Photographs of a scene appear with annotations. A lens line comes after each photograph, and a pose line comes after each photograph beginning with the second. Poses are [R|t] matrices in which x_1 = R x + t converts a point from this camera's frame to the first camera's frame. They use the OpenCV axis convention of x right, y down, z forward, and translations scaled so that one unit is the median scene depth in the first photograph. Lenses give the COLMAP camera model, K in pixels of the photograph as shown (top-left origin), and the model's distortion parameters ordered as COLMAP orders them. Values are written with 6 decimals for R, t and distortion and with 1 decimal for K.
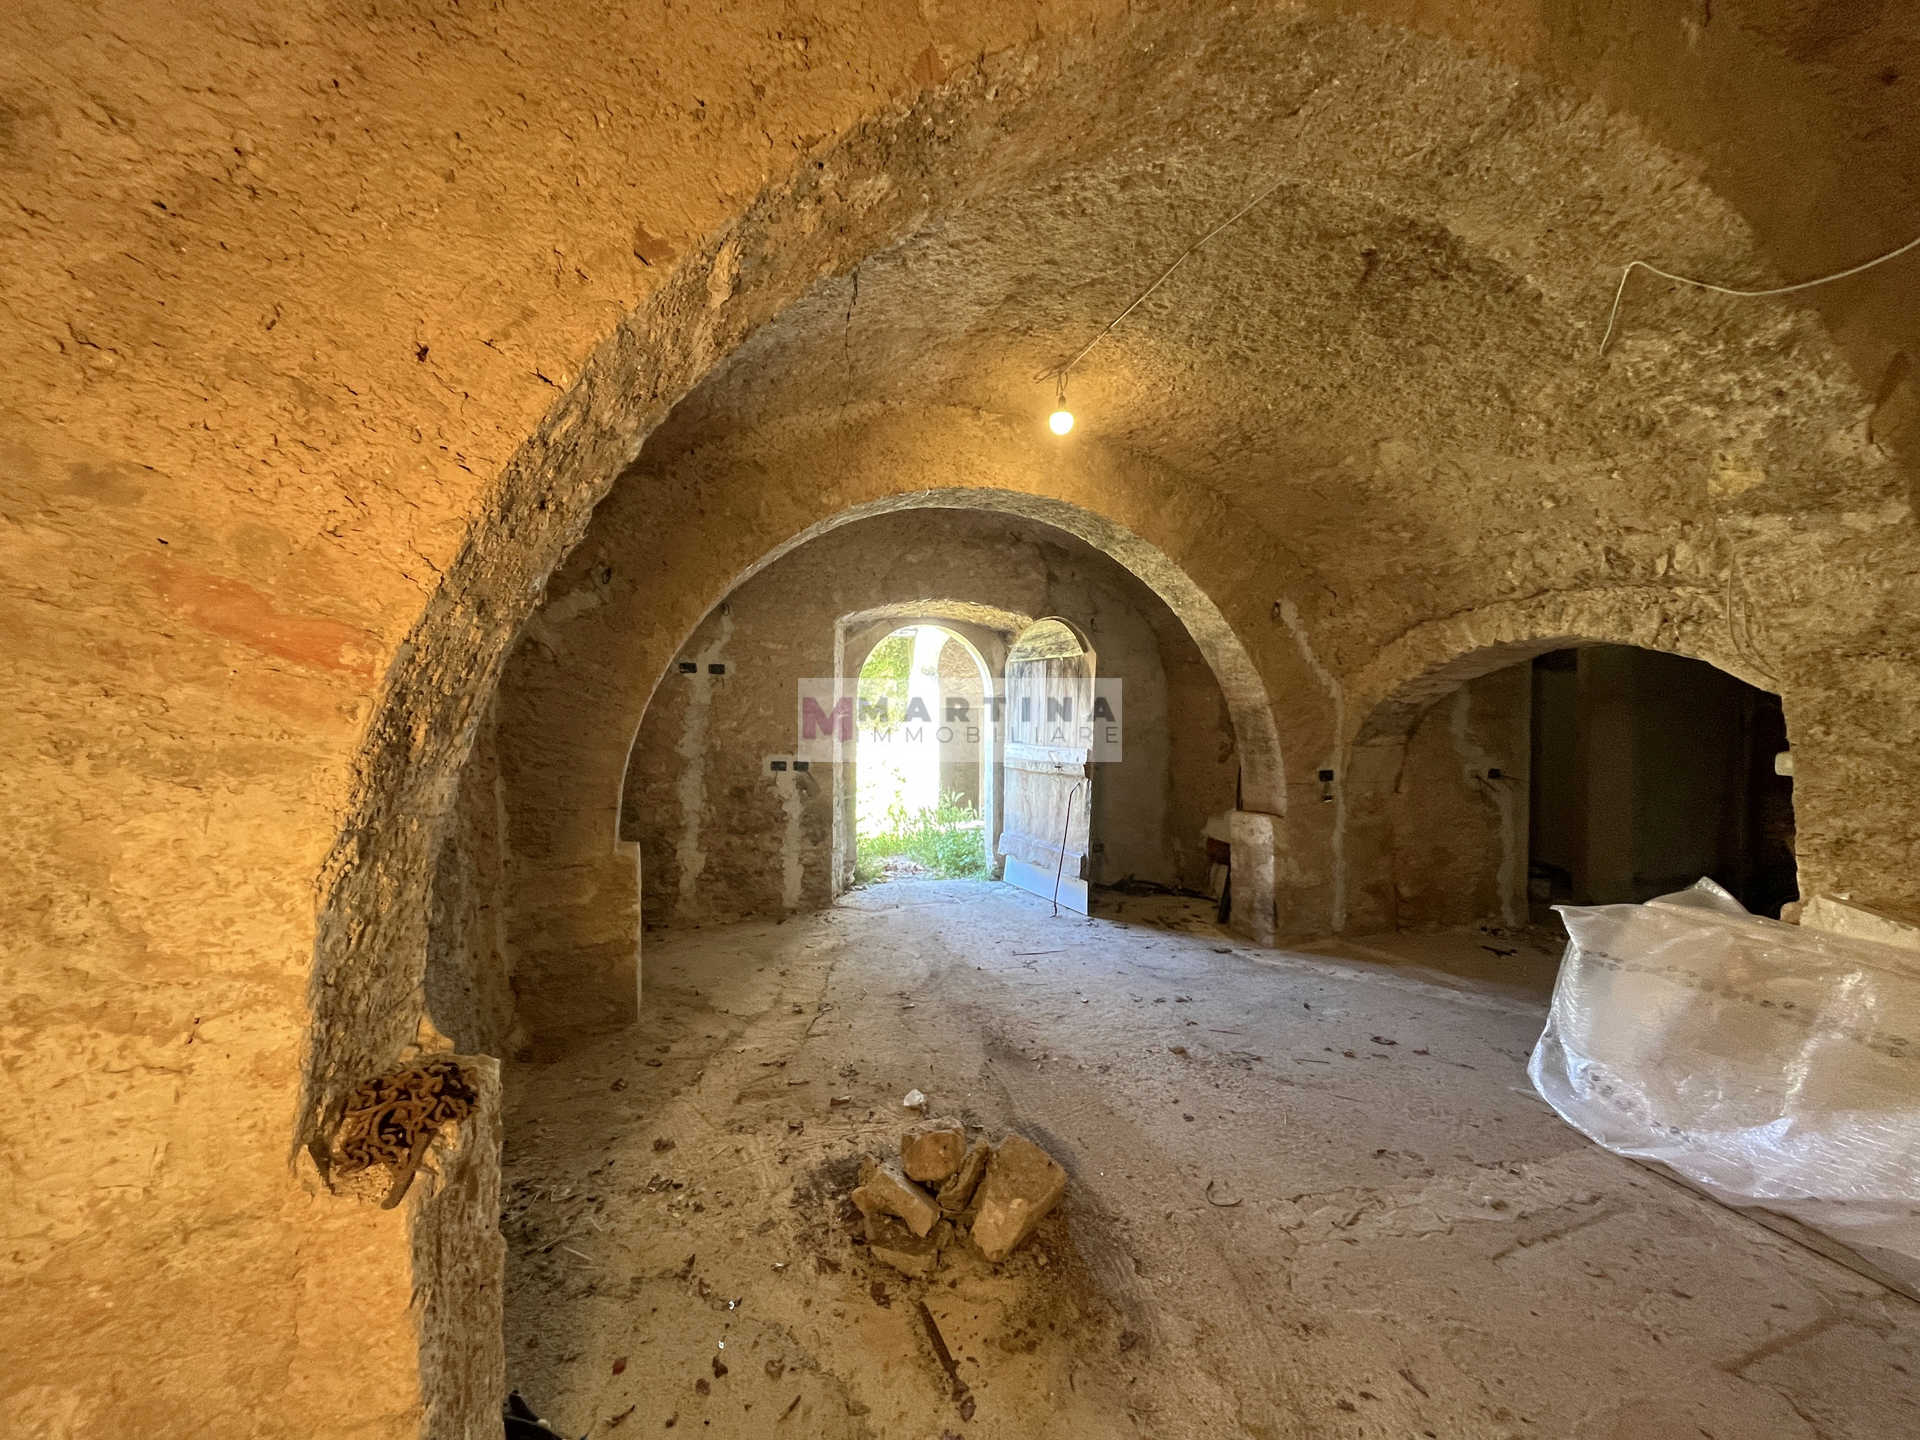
lens RADIAL K [[774.0, 0, 963.1], [0, 774.0, 723.3], [0, 0, 1]] dist [-0.000485, -0.001389]
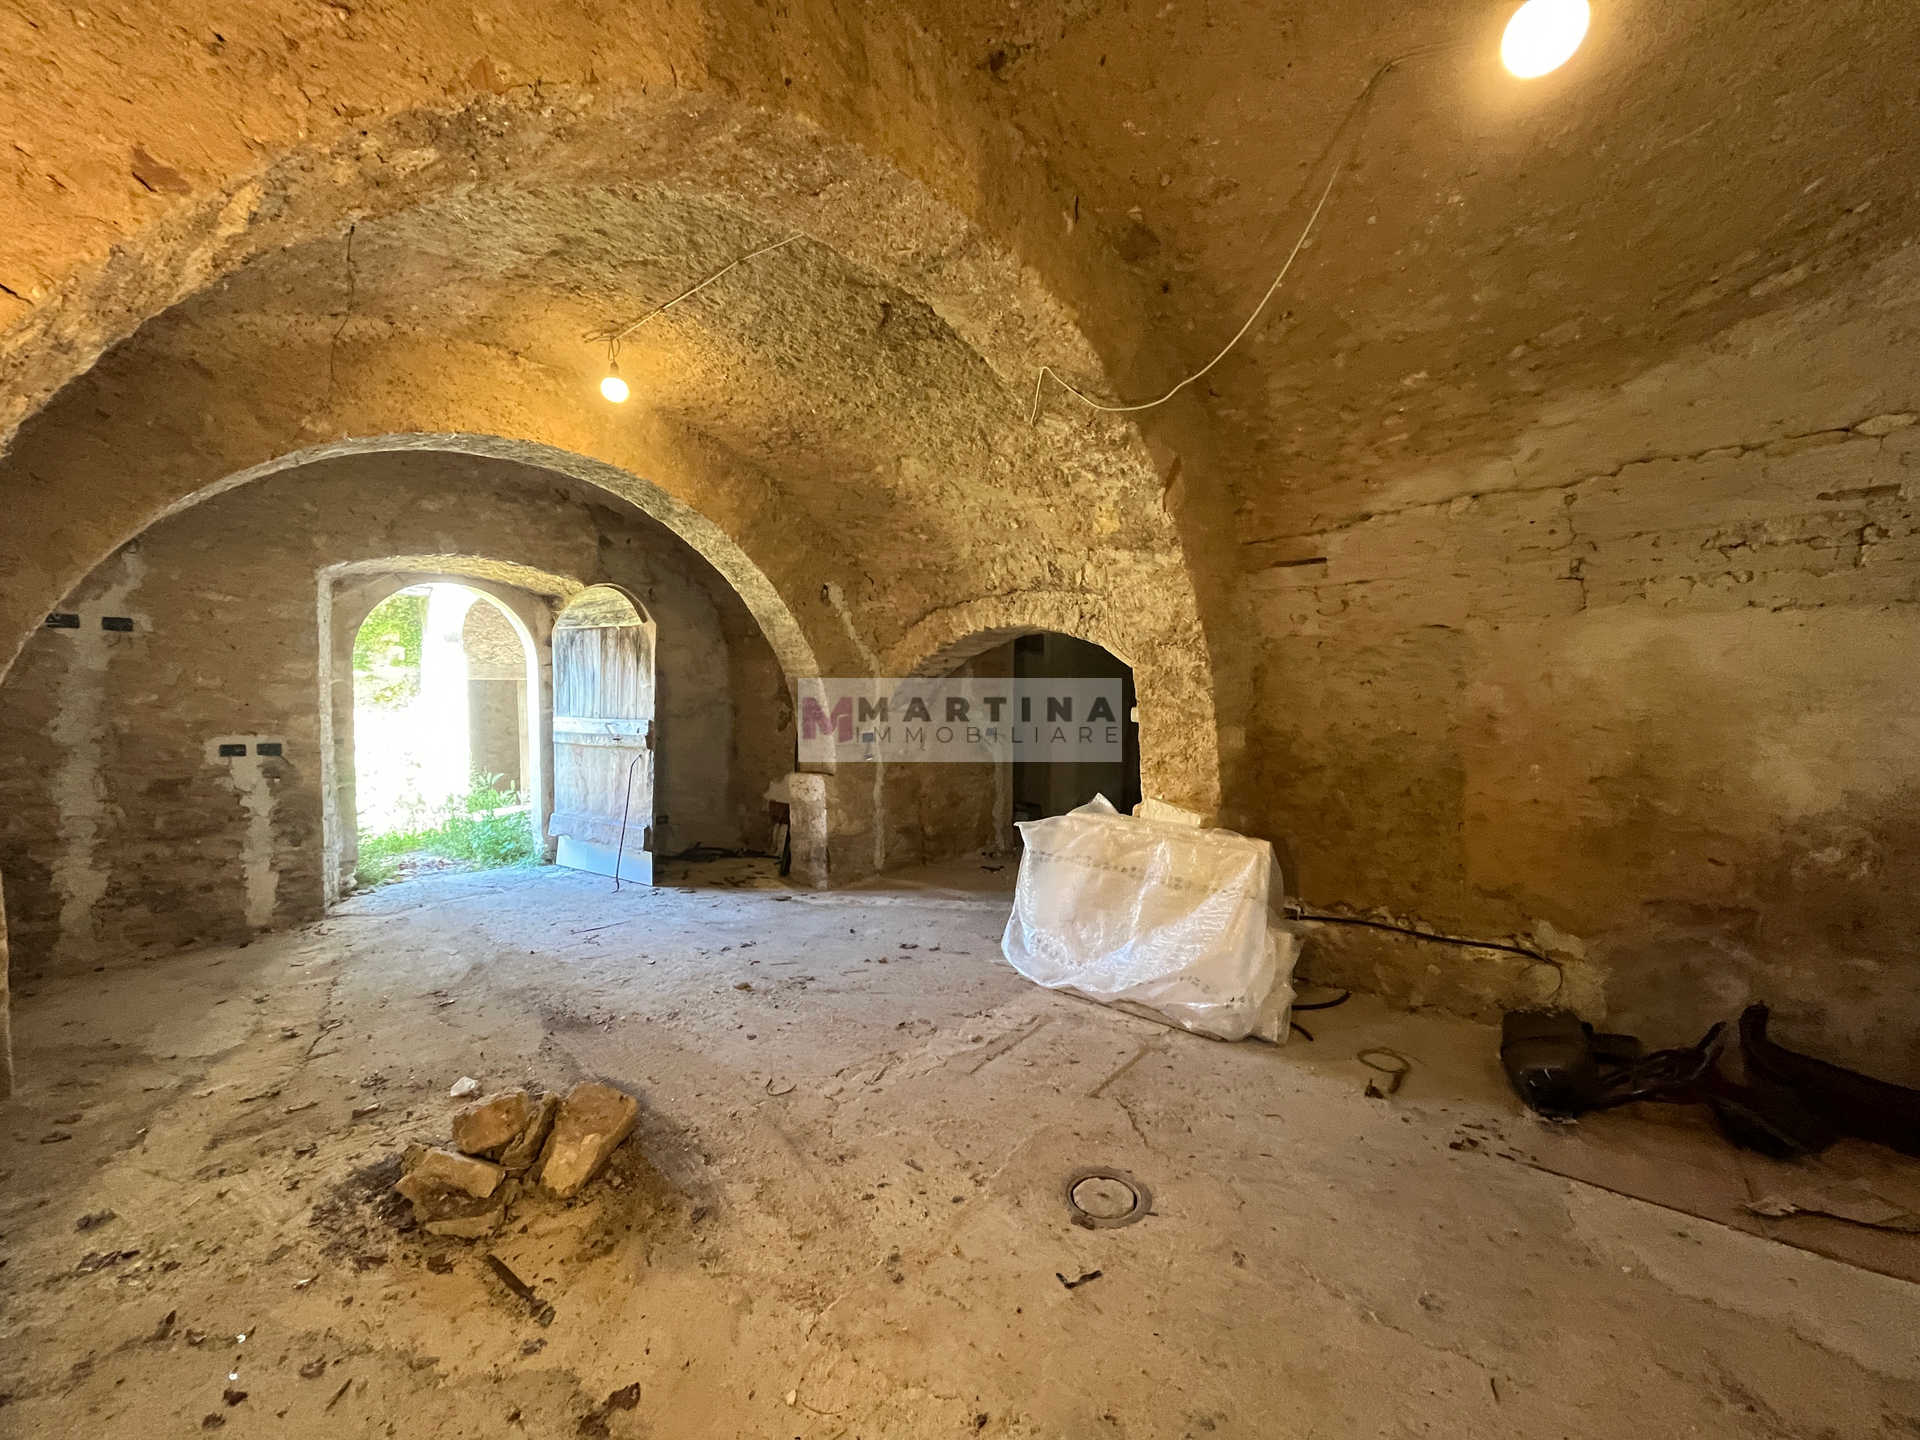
lens RADIAL K [[774.0, 0, 963.5], [0, 774.0, 723.2], [0, 0, 1]] dist [-0.000485, -0.001389]
pose [[0.854015, -0.024805, 0.519656, -0.018198], [0.008242, 0.999382, 0.034160, 0.011135], [-0.520183, -0.024890, 0.853692, -0.099593]]
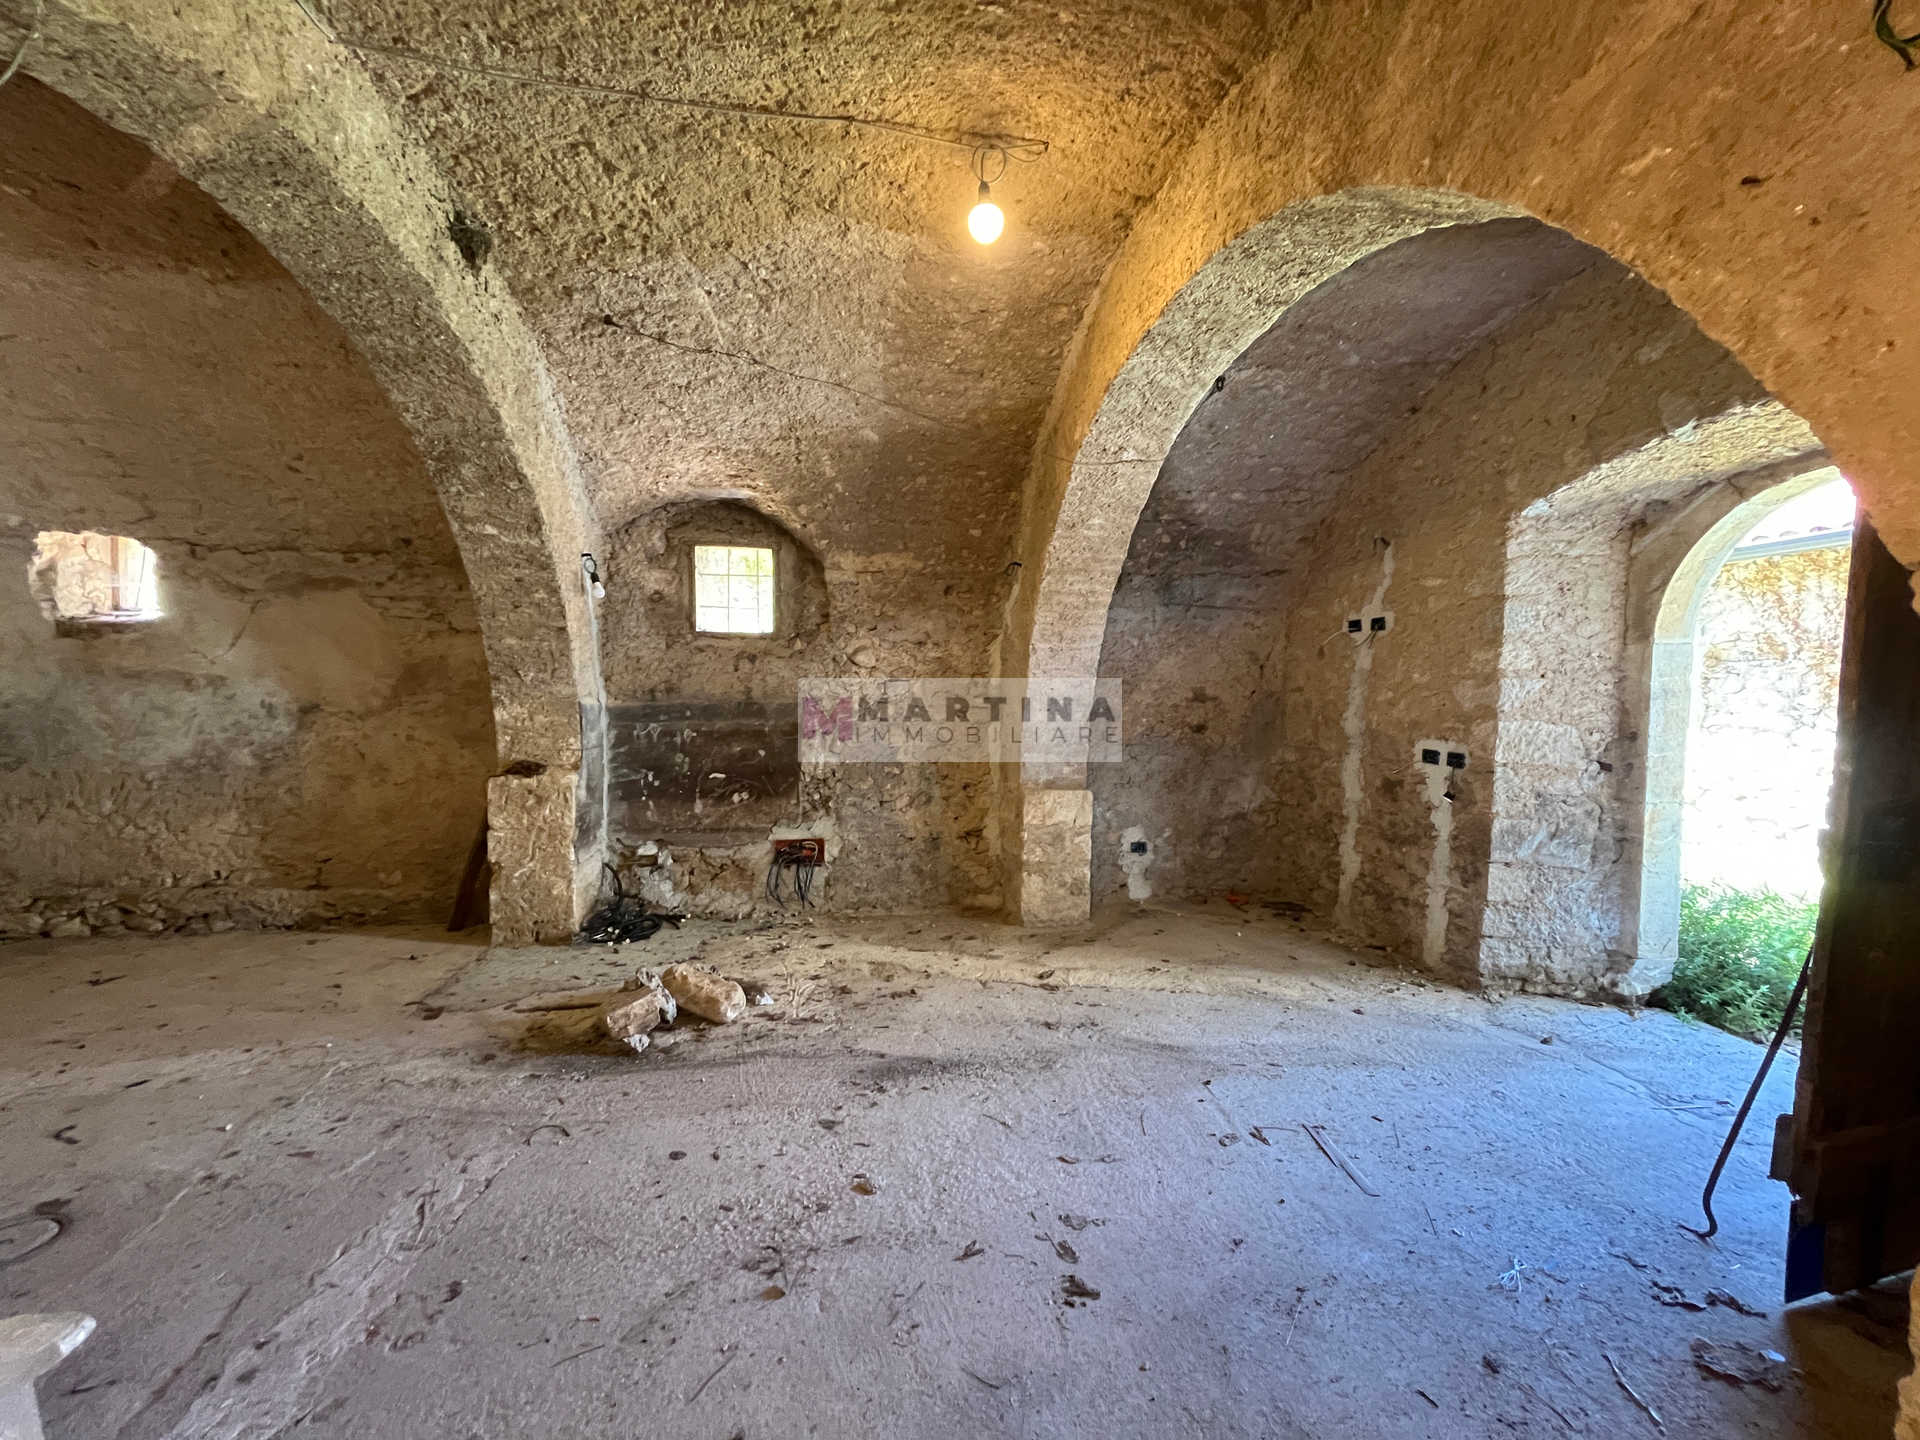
lens RADIAL K [[774.0, 0, 963.7], [0, 774.0, 723.2], [0, 0, 1]] dist [-0.000485, -0.001389]
pose [[-0.164041, 0.039123, -0.985677, 0.848655], [-0.027287, 0.998651, 0.044179, 0.010952], [0.986076, 0.034143, -0.162752, 1.171306]]
